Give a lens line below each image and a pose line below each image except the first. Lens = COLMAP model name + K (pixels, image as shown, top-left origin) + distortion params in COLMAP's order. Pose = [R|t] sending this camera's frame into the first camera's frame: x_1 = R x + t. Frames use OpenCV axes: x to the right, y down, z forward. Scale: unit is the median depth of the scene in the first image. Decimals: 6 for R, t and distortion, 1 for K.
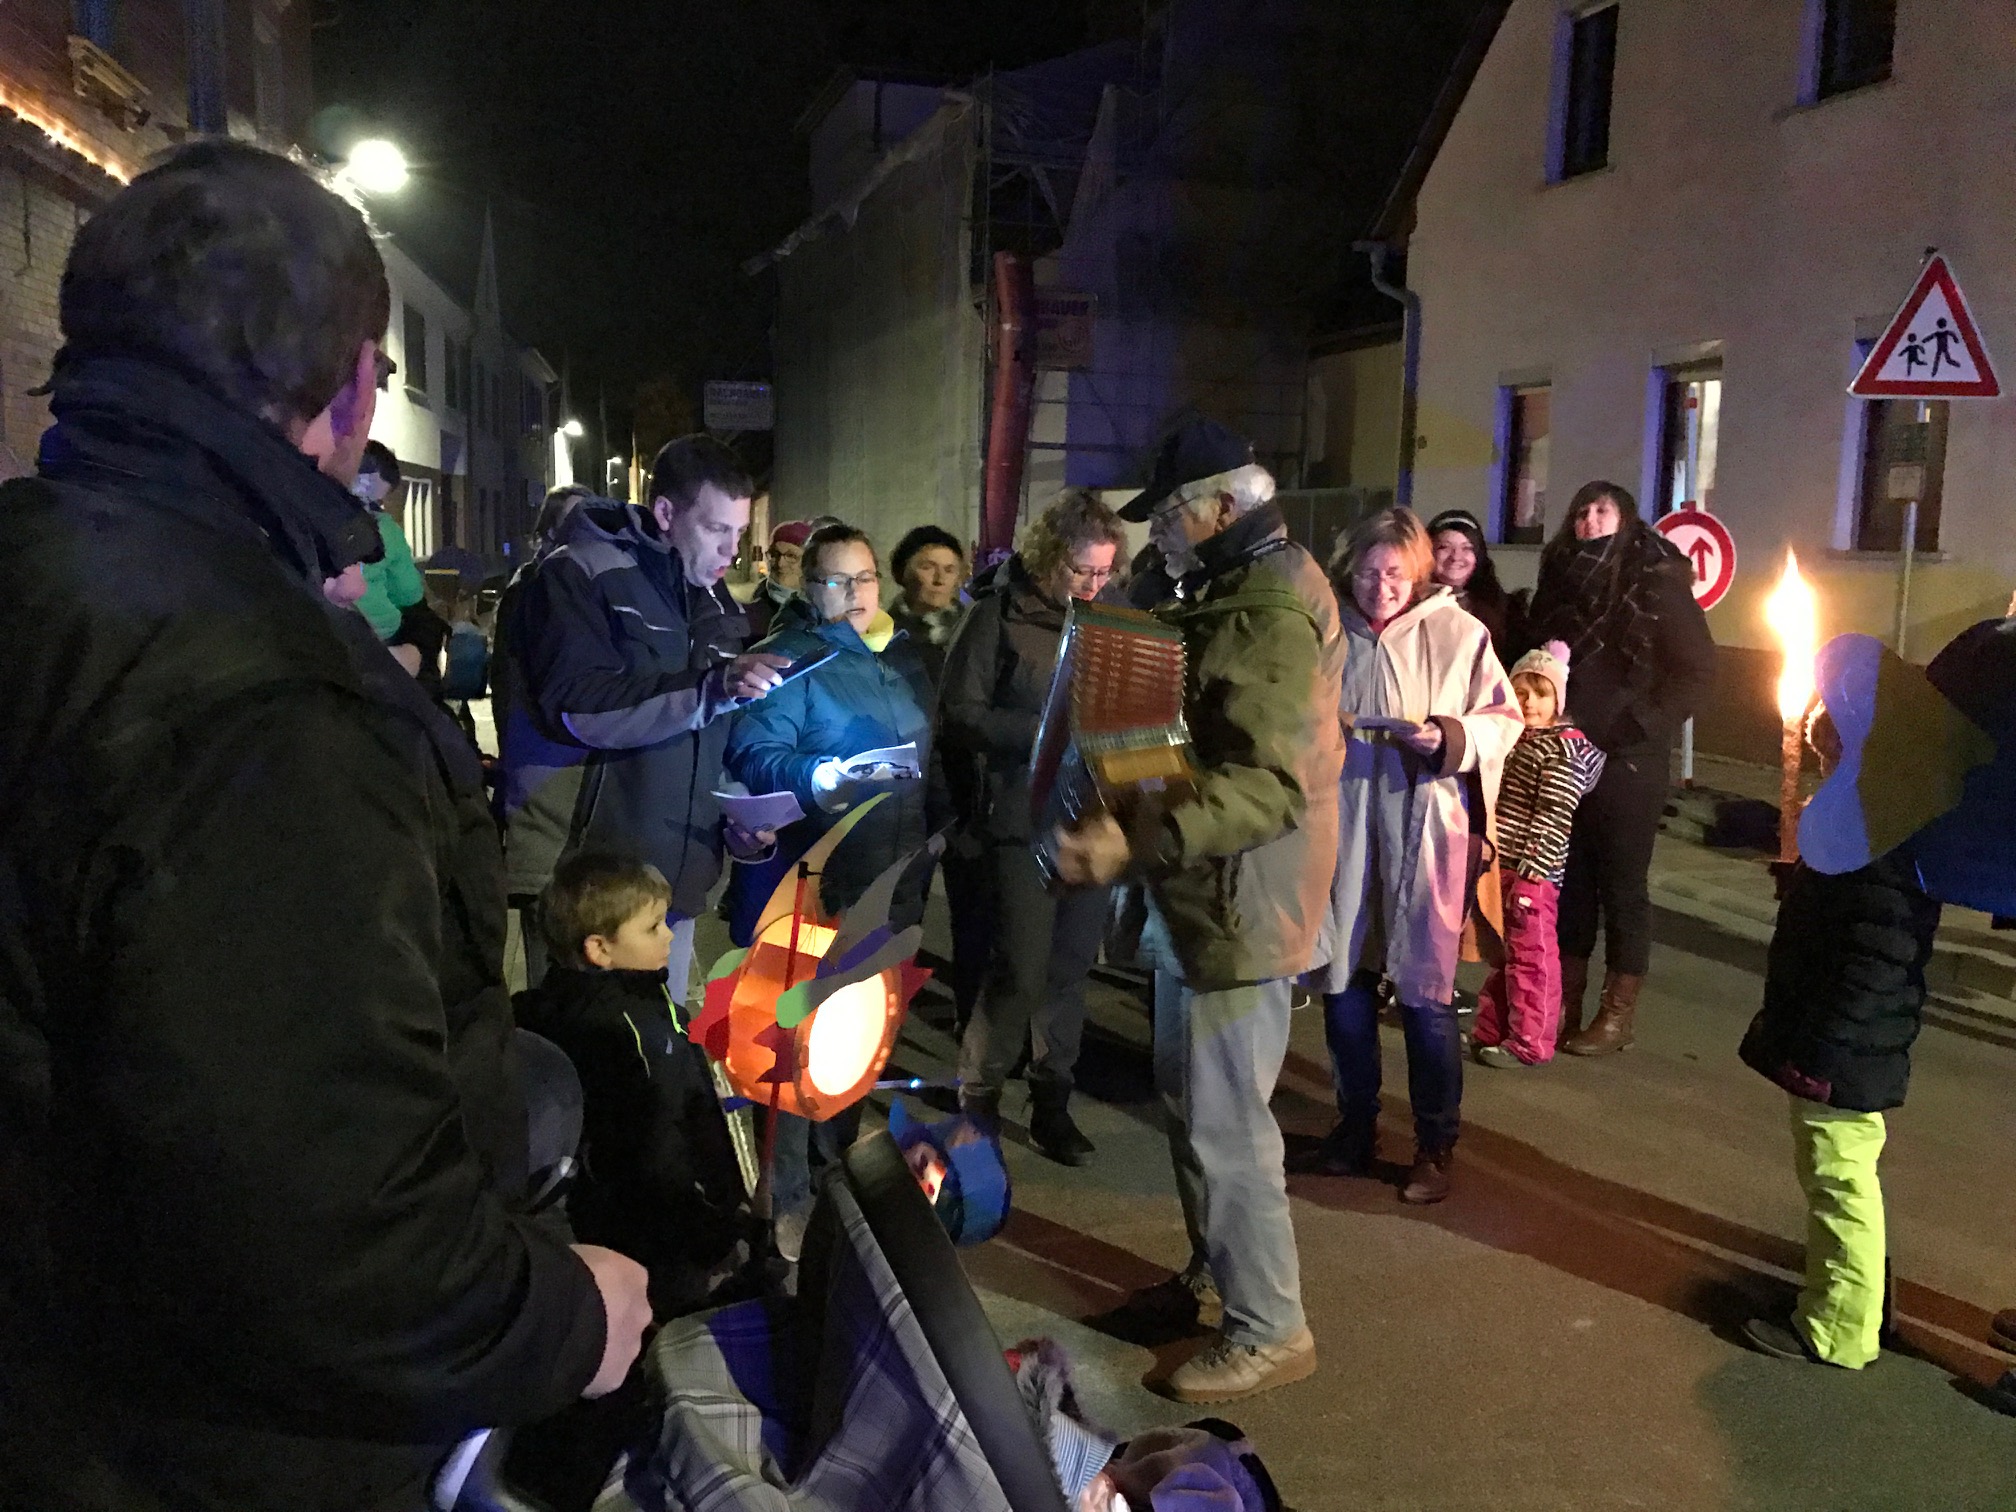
lens RADIAL K [[1679.5, 0, 1000.3], [0, 1679.5, 757.3], [0, 0, 1]] dist [0.014235, -0.014174]
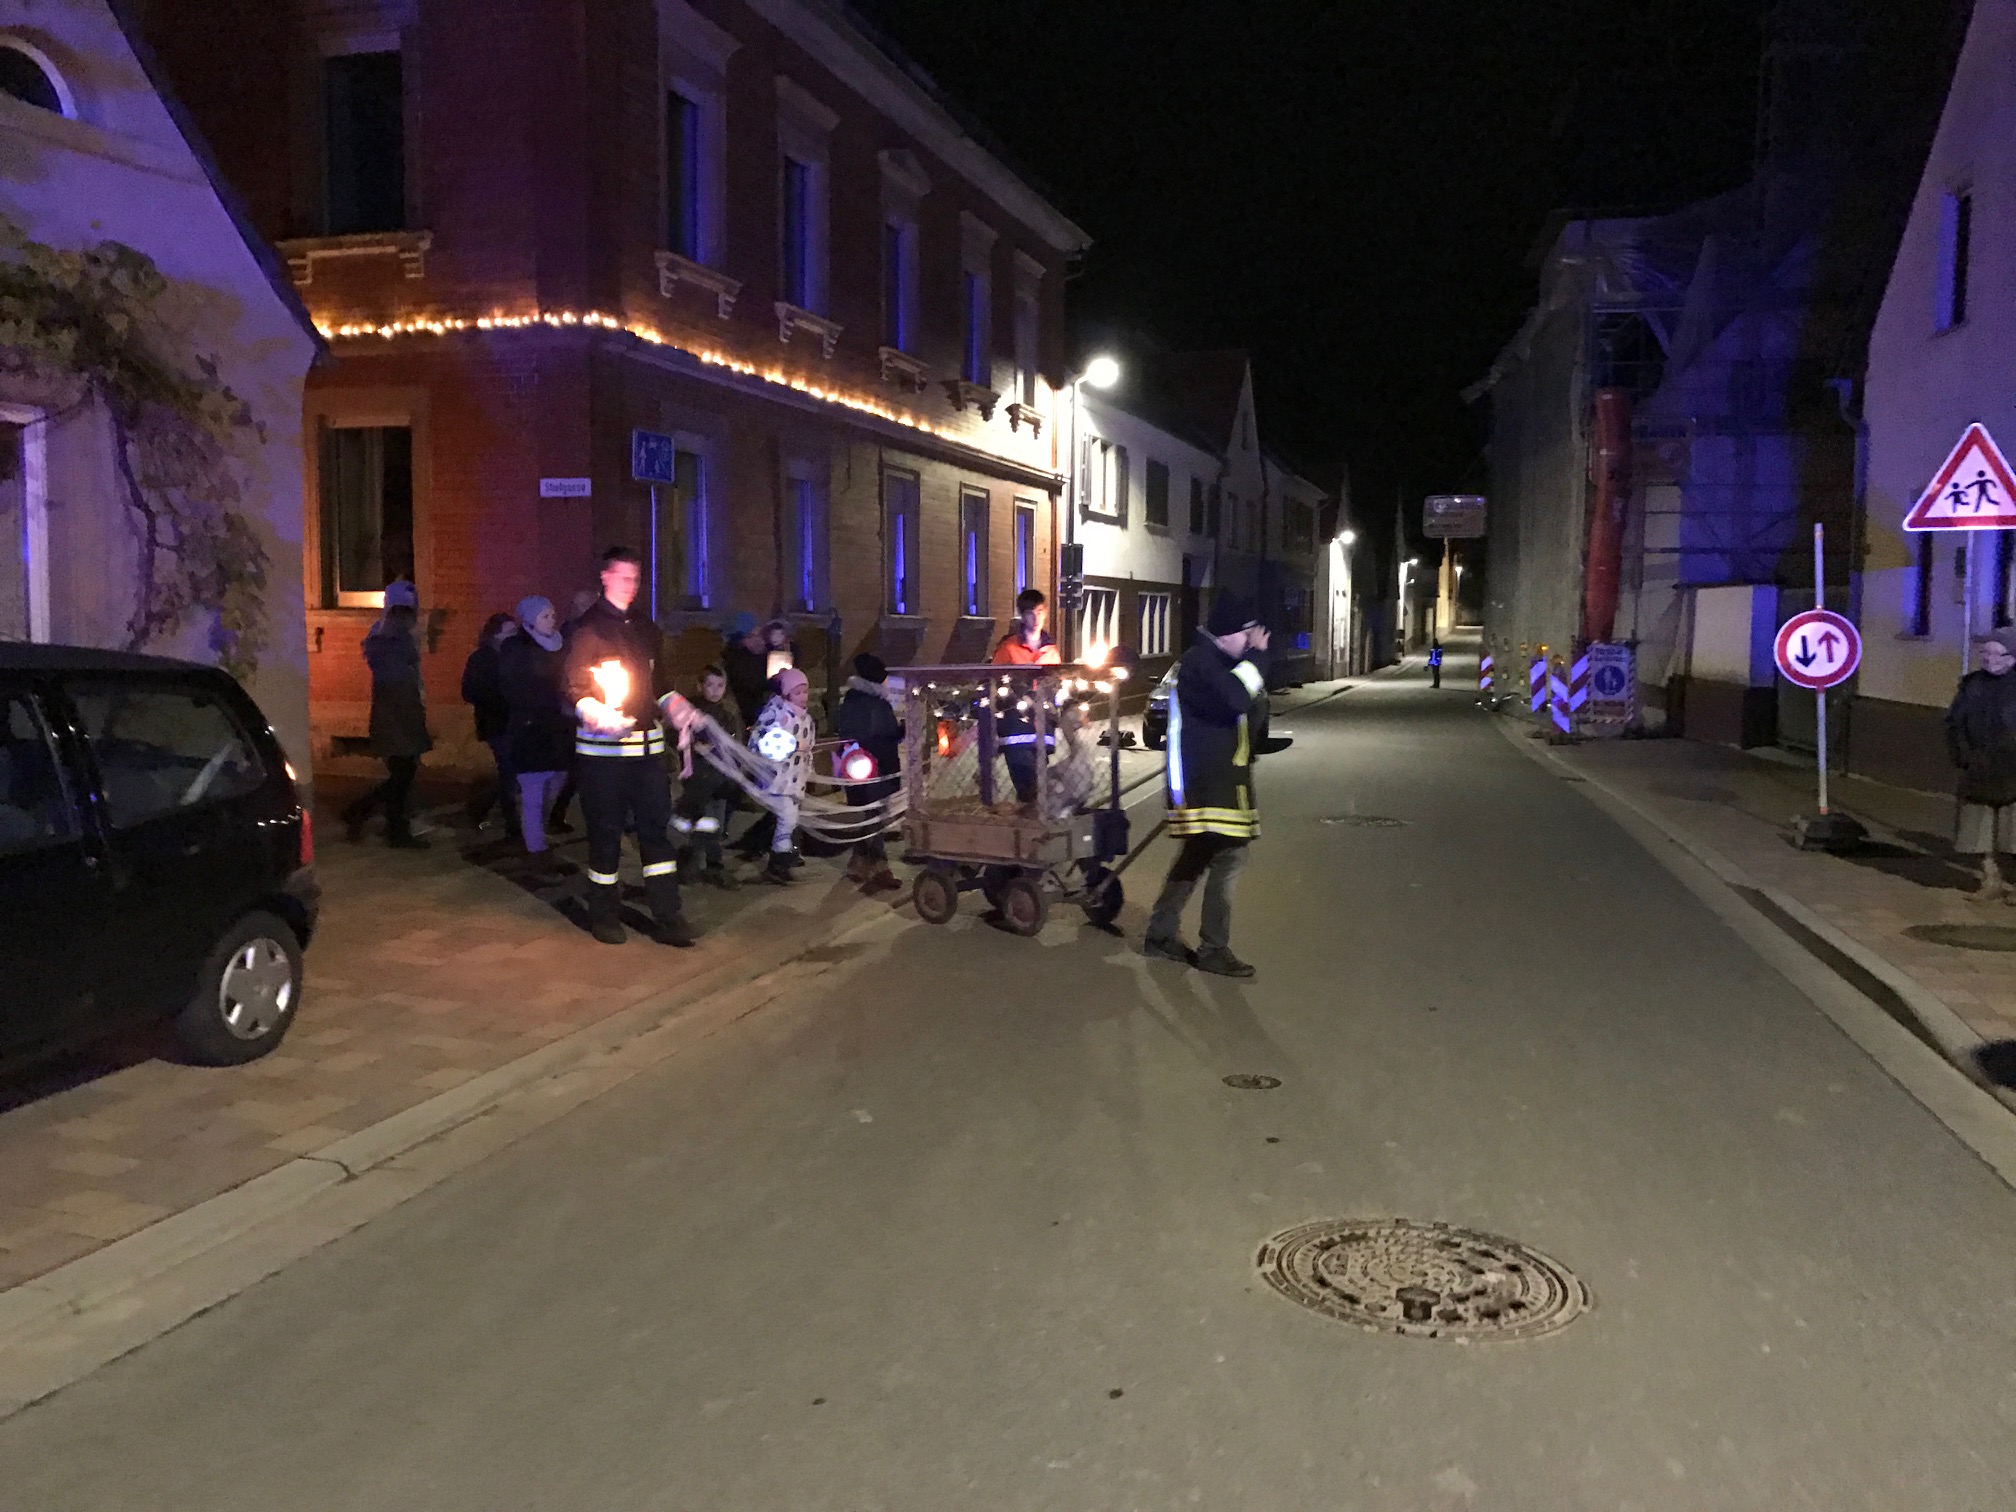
lens RADIAL K [[1679.5, 0, 1000.3], [0, 1679.5, 757.3], [0, 0, 1]] dist [0.014235, -0.014174]
pose [[0.882800, 0.019279, -0.469353, 0.185937], [-0.045641, 0.997950, -0.044854, 0.026277], [0.467526, 0.061019, 0.881871, -0.211466]]
